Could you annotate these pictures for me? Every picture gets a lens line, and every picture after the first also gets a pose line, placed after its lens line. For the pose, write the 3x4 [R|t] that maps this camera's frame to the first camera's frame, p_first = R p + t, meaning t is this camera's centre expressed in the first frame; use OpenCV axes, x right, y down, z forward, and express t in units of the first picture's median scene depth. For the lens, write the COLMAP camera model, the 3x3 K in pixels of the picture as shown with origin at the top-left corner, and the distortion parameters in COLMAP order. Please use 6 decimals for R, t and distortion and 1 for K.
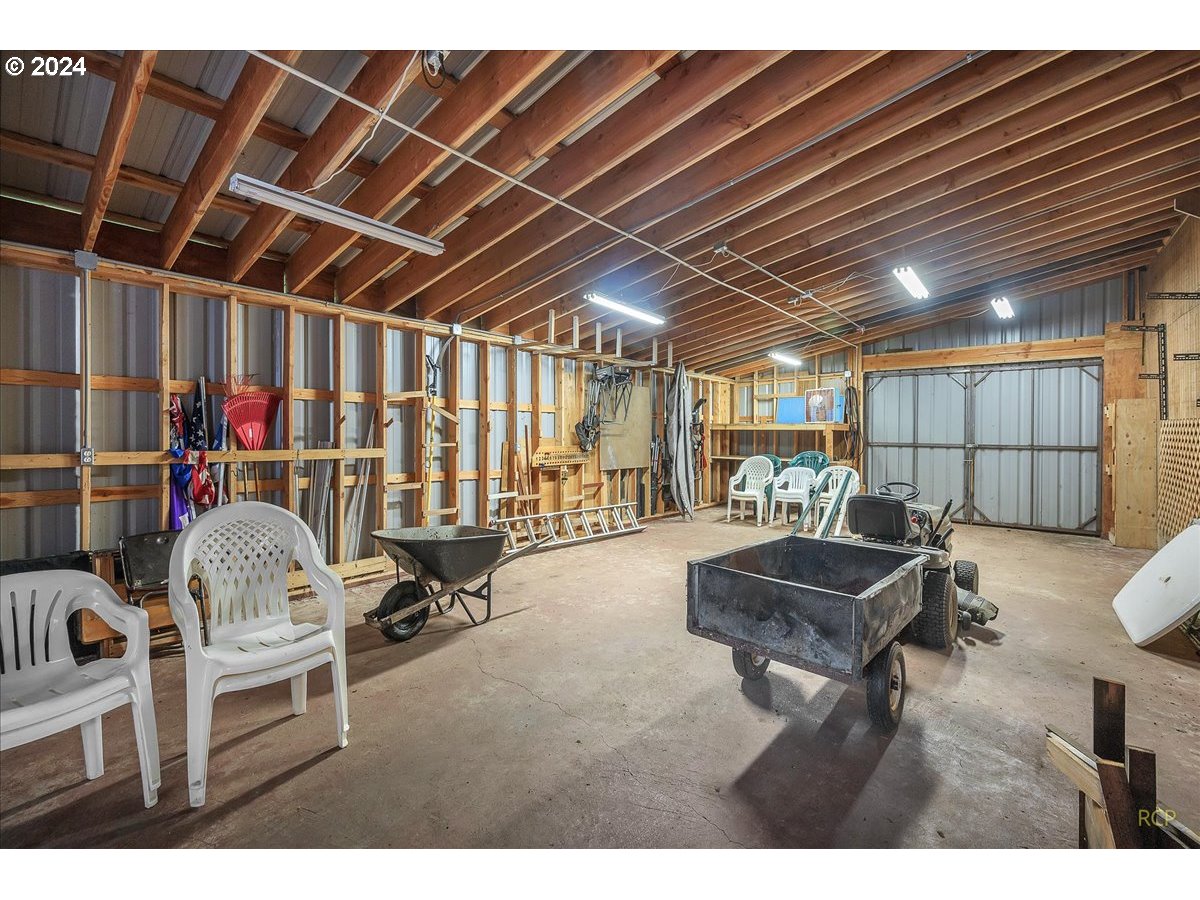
lens RADIAL K [[502.8, 0, 600.6], [0, 502.8, 439.3], [0, 0, 1]] dist [-0.001476, -0.000185]
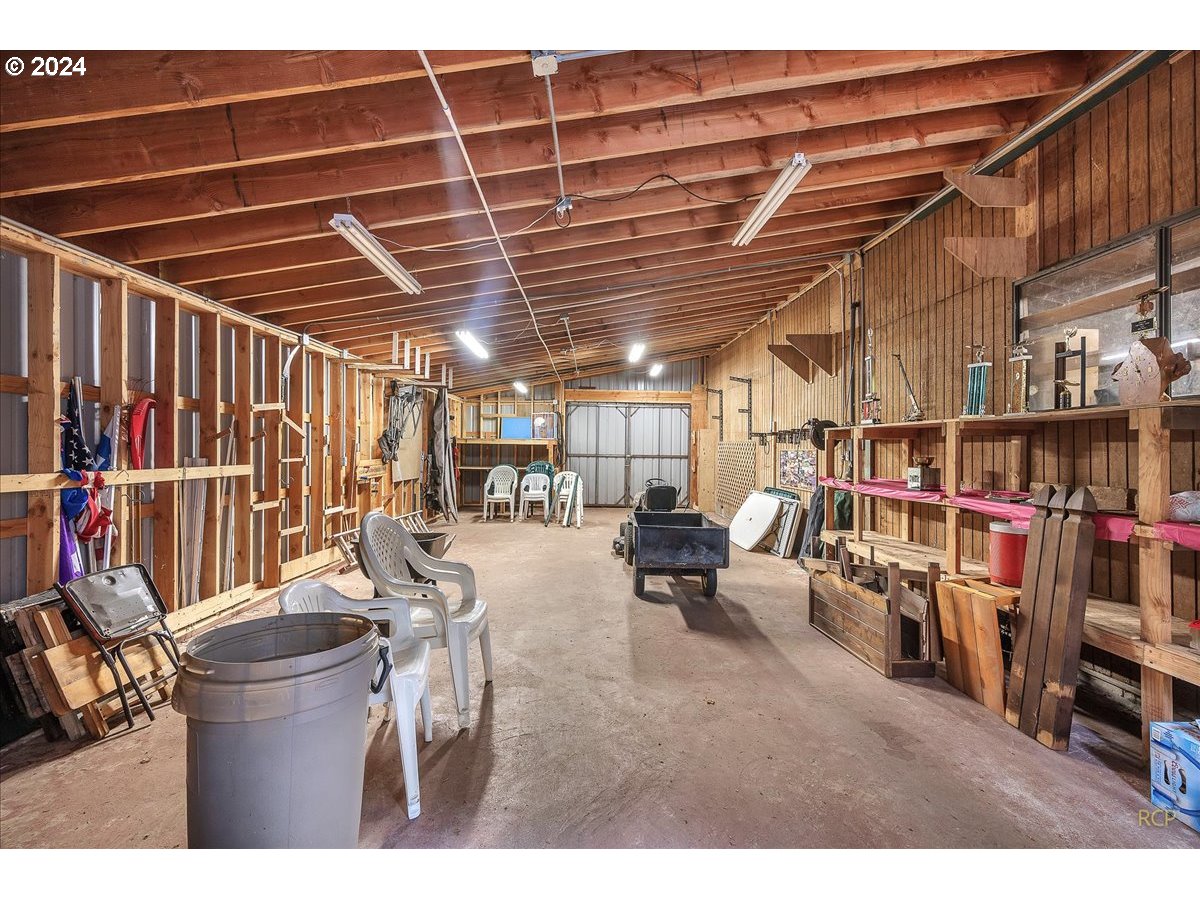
lens RADIAL K [[491.1, 0, 600.0], [0, 491.1, 450.0], [0, 0, 1]] dist [-0.000144, 0.000101]
pose [[0.747299, -0.001257, 0.664487, -0.346619], [0.002184, 0.999997, -0.000565, -0.003967], [-0.664485, 0.001874, 0.747299, -0.055586]]
